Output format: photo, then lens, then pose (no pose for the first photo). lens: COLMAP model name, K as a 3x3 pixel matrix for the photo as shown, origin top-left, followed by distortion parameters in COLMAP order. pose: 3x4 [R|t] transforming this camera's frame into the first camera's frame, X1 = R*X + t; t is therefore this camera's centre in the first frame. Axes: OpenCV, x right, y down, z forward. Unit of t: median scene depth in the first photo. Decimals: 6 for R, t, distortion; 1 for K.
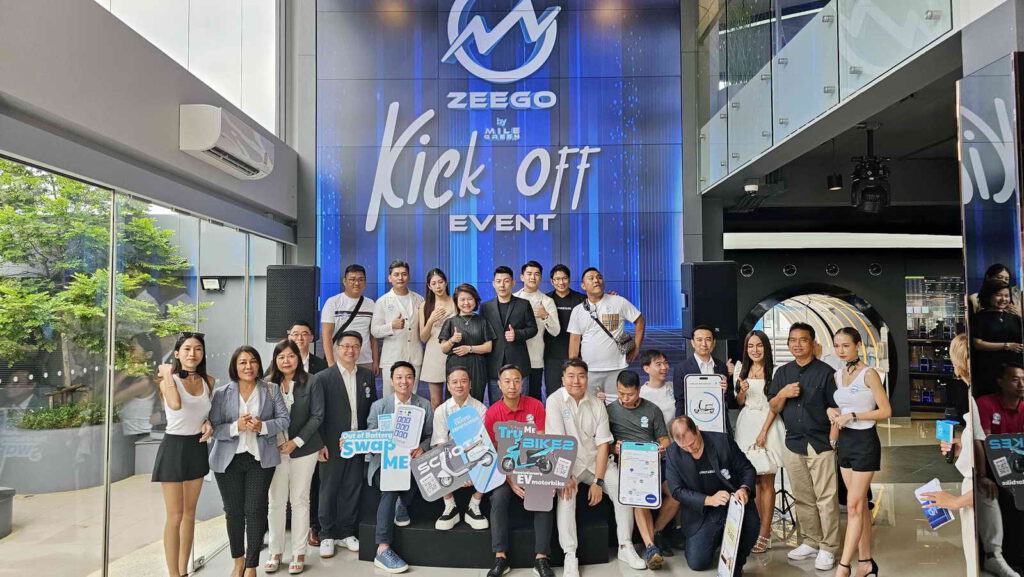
lens RADIAL K [[684.2, 0, 507.0], [0, 684.2, 286.2], [0, 0, 1]] dist [0.027745, -0.032283]
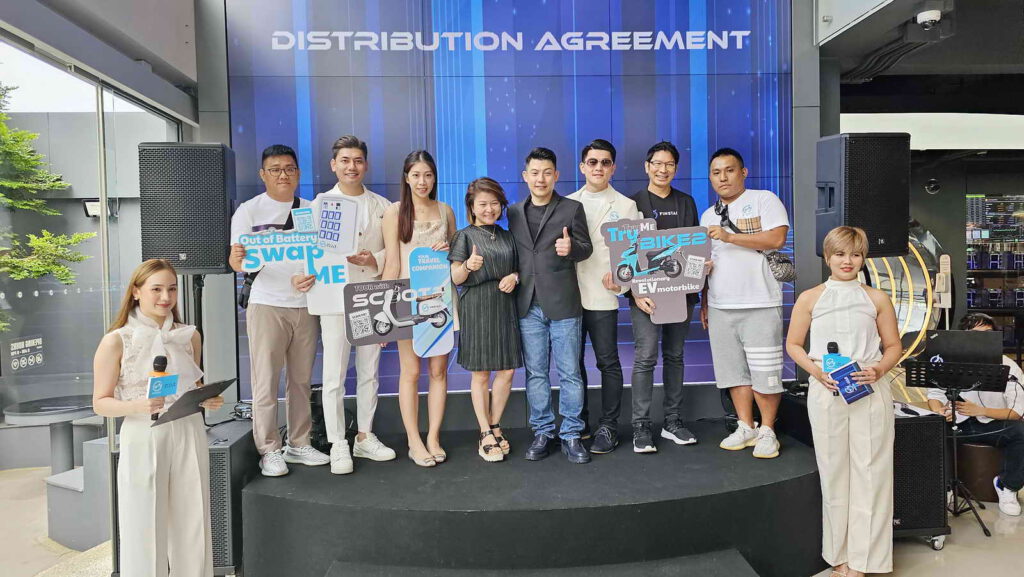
lens RADIAL K [[684.2, 0, 510.5], [0, 684.2, 280.5], [0, 0, 1]] dist [0.027745, -0.032283]
pose [[0.997129, -0.021163, 0.072701, -0.070338], [0.016469, 0.997777, 0.064570, 0.046346], [-0.073906, -0.063187, 0.995261, 0.340307]]
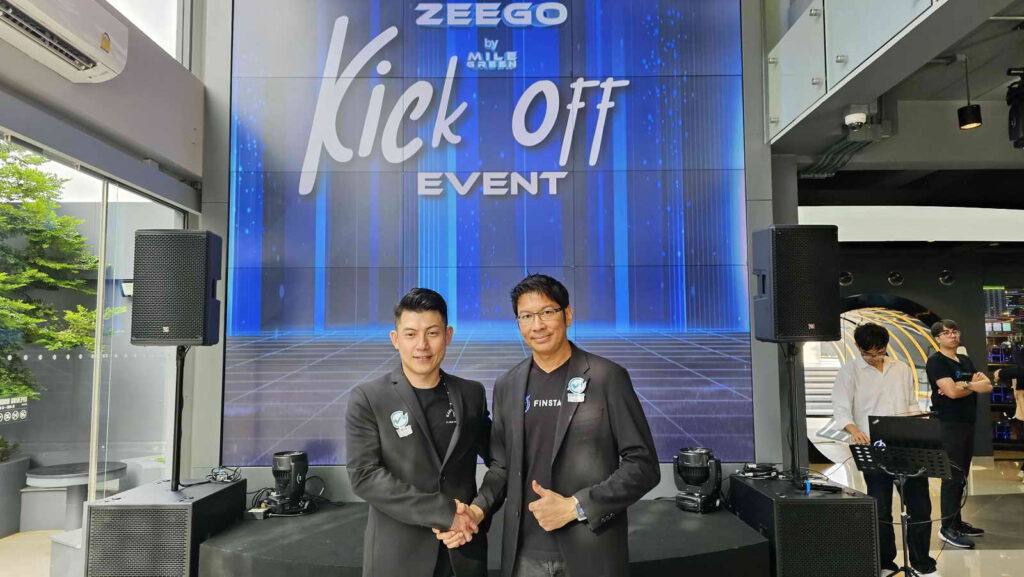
lens RADIAL K [[684.2, 0, 512.5], [0, 684.2, 294.8], [0, 0, 1]] dist [0.027745, -0.032283]
pose [[0.999999, 0.000017, 0.001579, 0.013210], [0.000048, 0.999135, -0.041586, 0.052640], [-0.001579, 0.041586, 0.999134, 0.291741]]
